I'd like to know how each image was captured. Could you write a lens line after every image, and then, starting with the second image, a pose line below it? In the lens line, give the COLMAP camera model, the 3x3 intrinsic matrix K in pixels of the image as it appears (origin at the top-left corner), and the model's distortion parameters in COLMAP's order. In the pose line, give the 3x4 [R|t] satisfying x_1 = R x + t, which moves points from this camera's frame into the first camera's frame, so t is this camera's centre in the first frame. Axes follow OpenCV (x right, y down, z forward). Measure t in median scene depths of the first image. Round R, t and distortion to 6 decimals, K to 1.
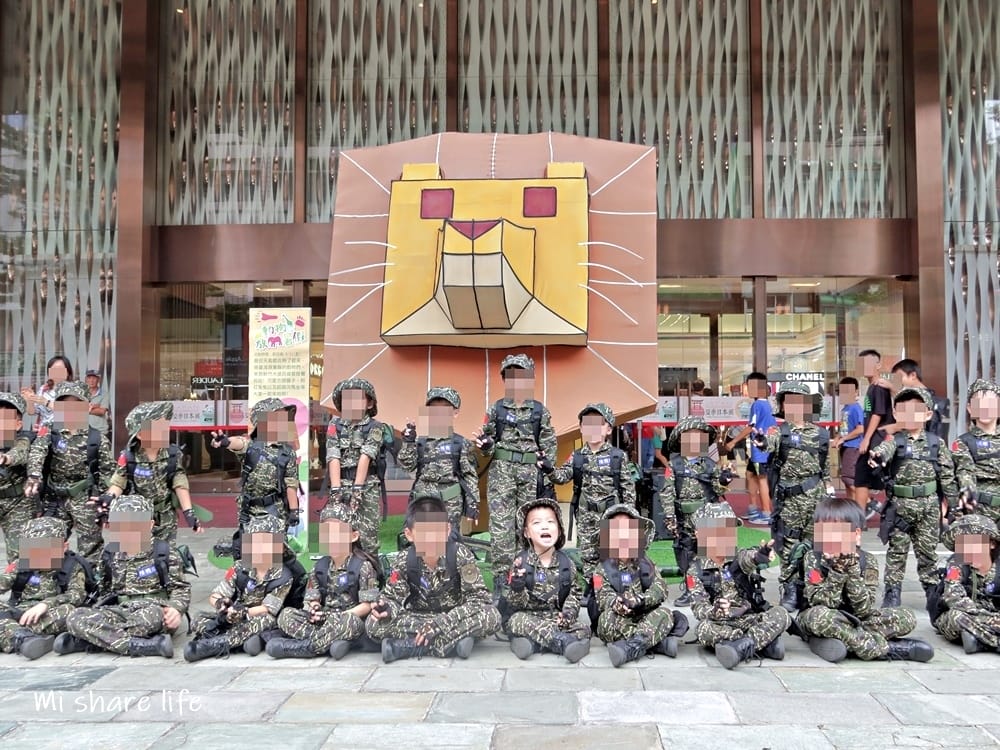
lens RADIAL K [[1085.7, 0, 500.0], [0, 1085.7, 375.0], [0, 0, 1]] dist [0.059792, 0.007386]
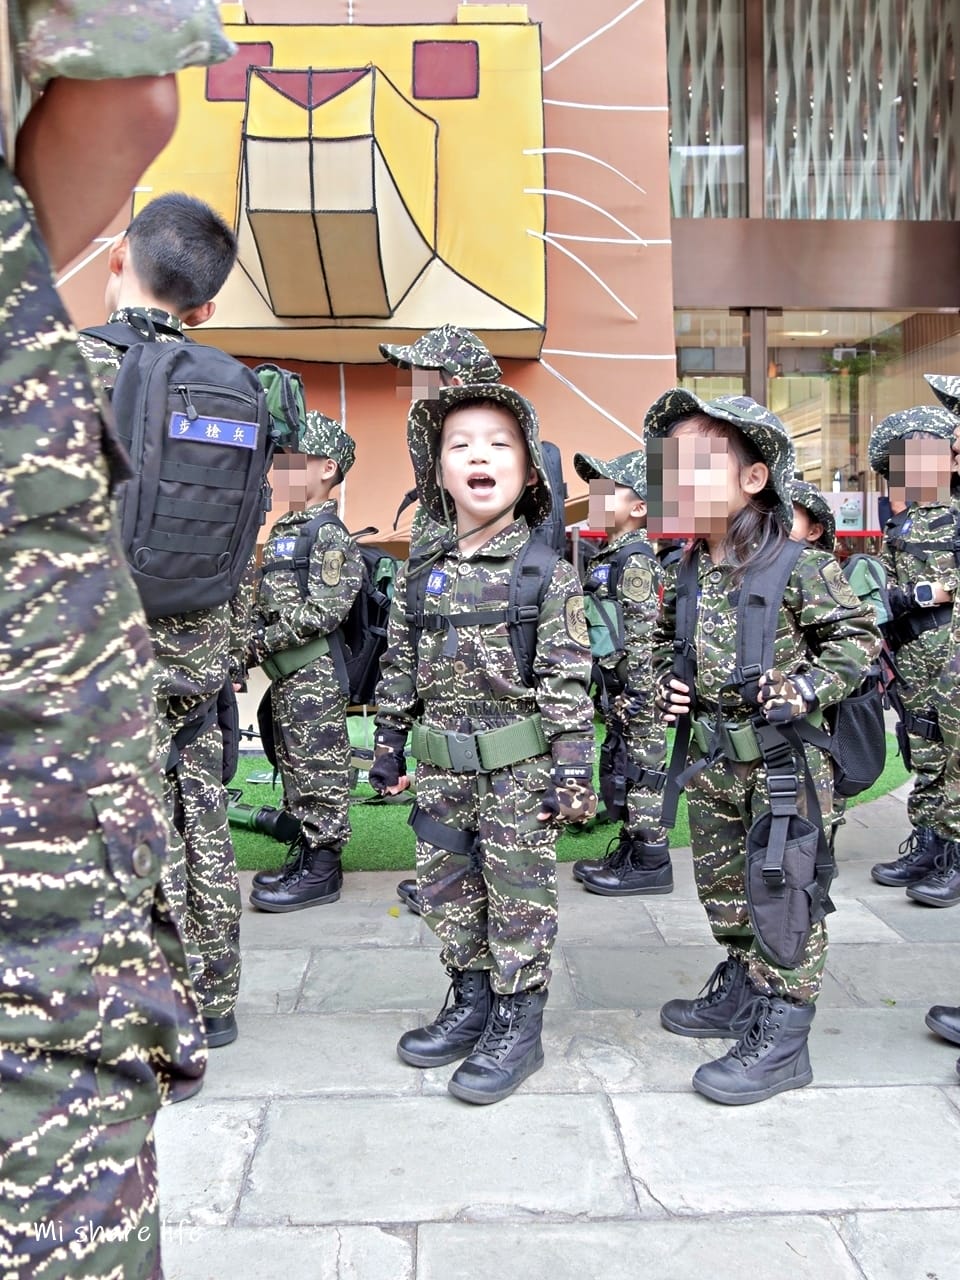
lens RADIAL K [[1389.7, 0, 480.0], [0, 1389.7, 640.0], [0, 0, 1]] dist [0.059792, 0.007386]
pose [[0.996041, -0.002214, 0.088866, -0.005903], [-0.007832, 0.993616, 0.112541, 0.030888], [-0.088548, -0.112792, 0.989665, 0.344000]]
